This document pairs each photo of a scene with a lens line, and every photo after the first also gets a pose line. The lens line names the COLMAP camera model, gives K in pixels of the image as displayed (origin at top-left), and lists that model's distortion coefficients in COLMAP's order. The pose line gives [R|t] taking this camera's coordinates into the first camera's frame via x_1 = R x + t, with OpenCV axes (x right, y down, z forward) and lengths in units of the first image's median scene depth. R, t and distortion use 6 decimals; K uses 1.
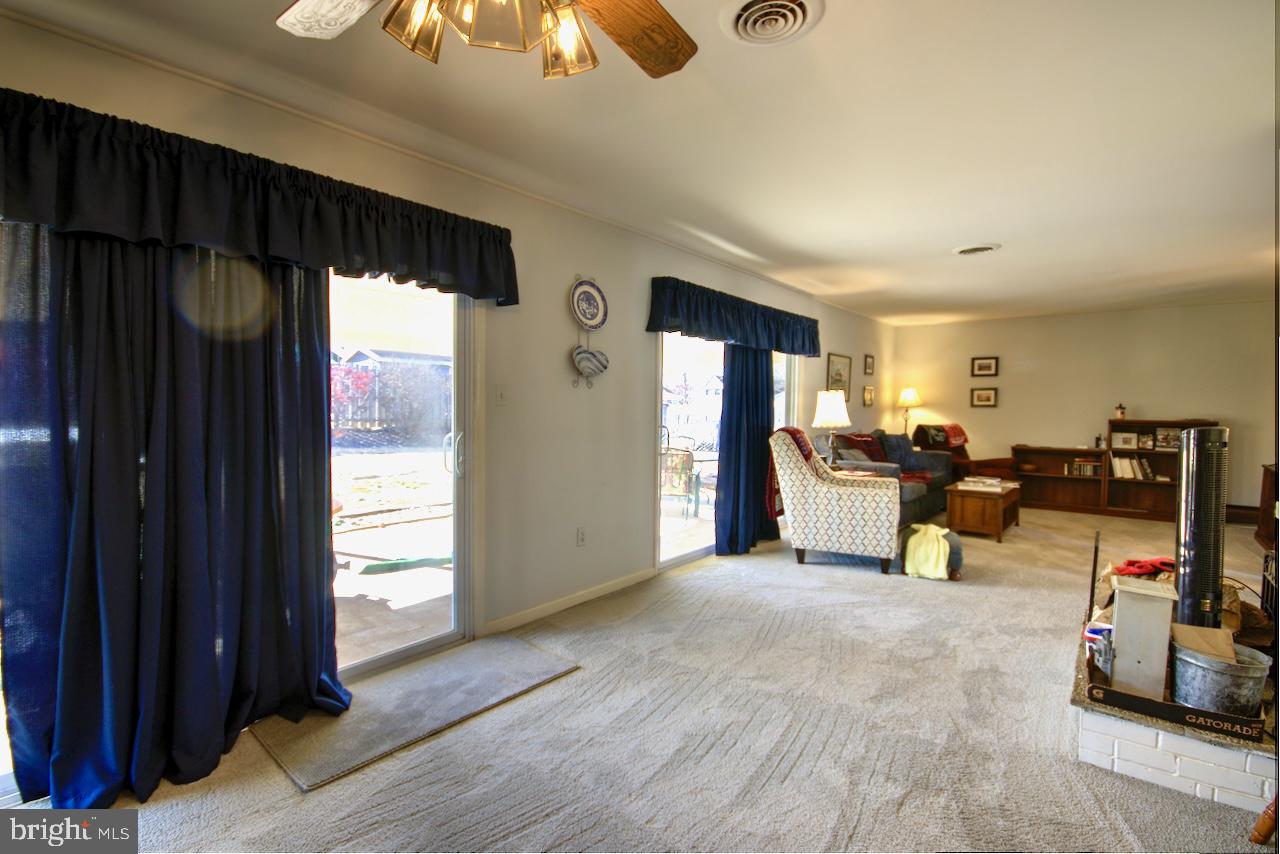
lens RADIAL K [[588.1, 0, 633.7], [0, 588.1, 432.1], [0, 0, 1]] dist [0.000704, -0.000870]
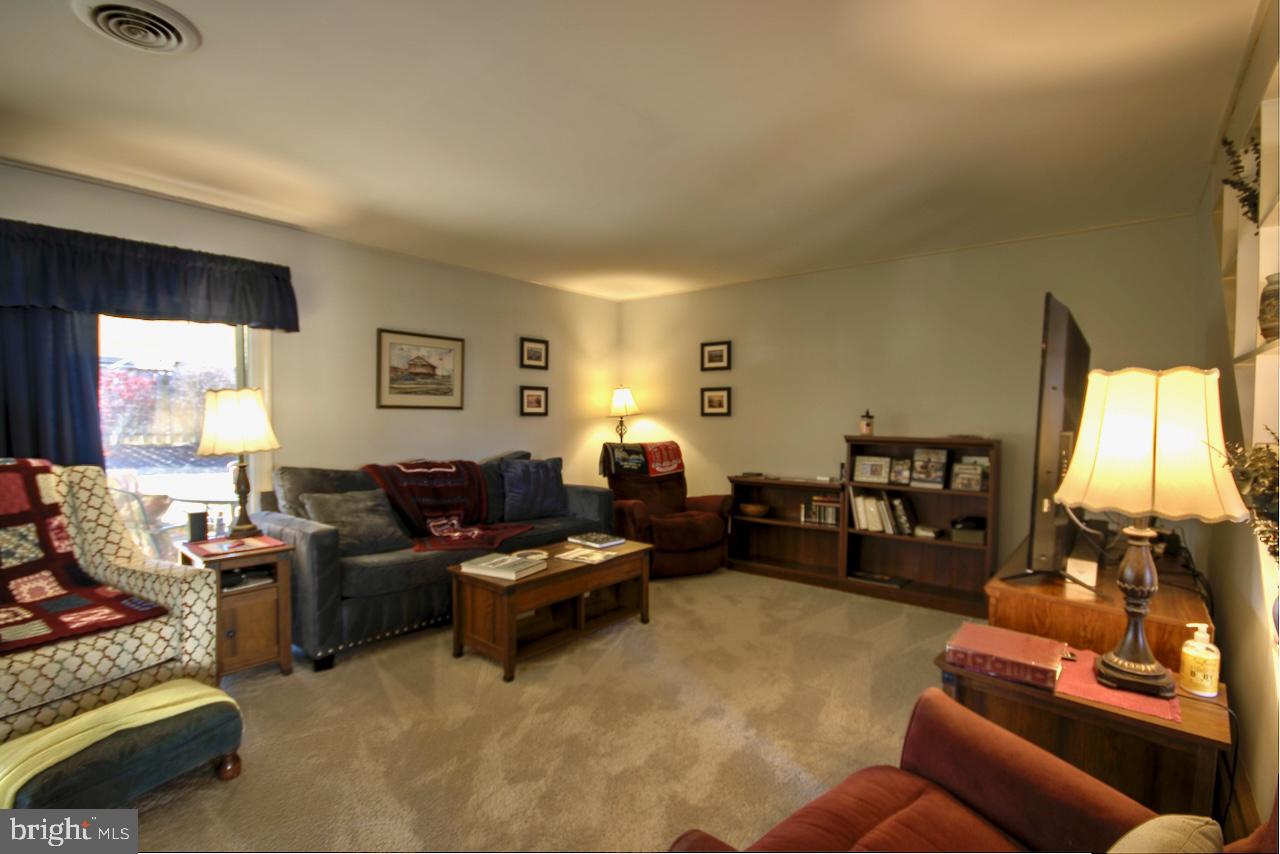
lens RADIAL K [[588.1, 0, 646.1], [0, 588.1, 430.4], [0, 0, 1]] dist [0.000704, -0.000870]
pose [[0.999943, -0.004955, 0.009506, 0.570954], [0.005128, 0.999820, -0.018267, -0.016048], [-0.009414, 0.018315, 0.999788, 0.368796]]
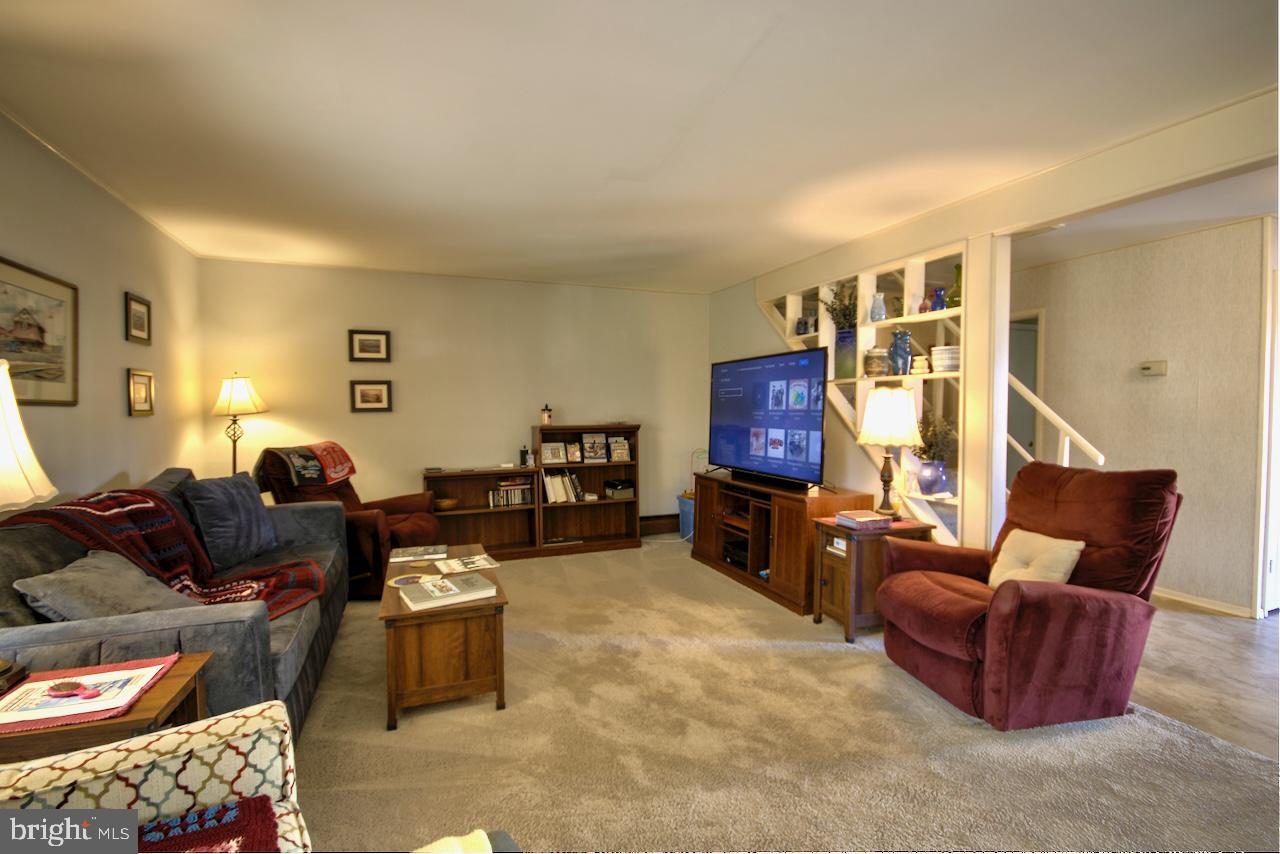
lens RADIAL K [[588.1, 0, 637.1], [0, 588.1, 423.3], [0, 0, 1]] dist [0.000704, -0.000870]
pose [[0.478897, -0.035616, 0.877148, 0.212773], [0.051724, 0.998586, 0.012307, -0.026786], [-0.876346, 0.039476, 0.480062, 0.520813]]
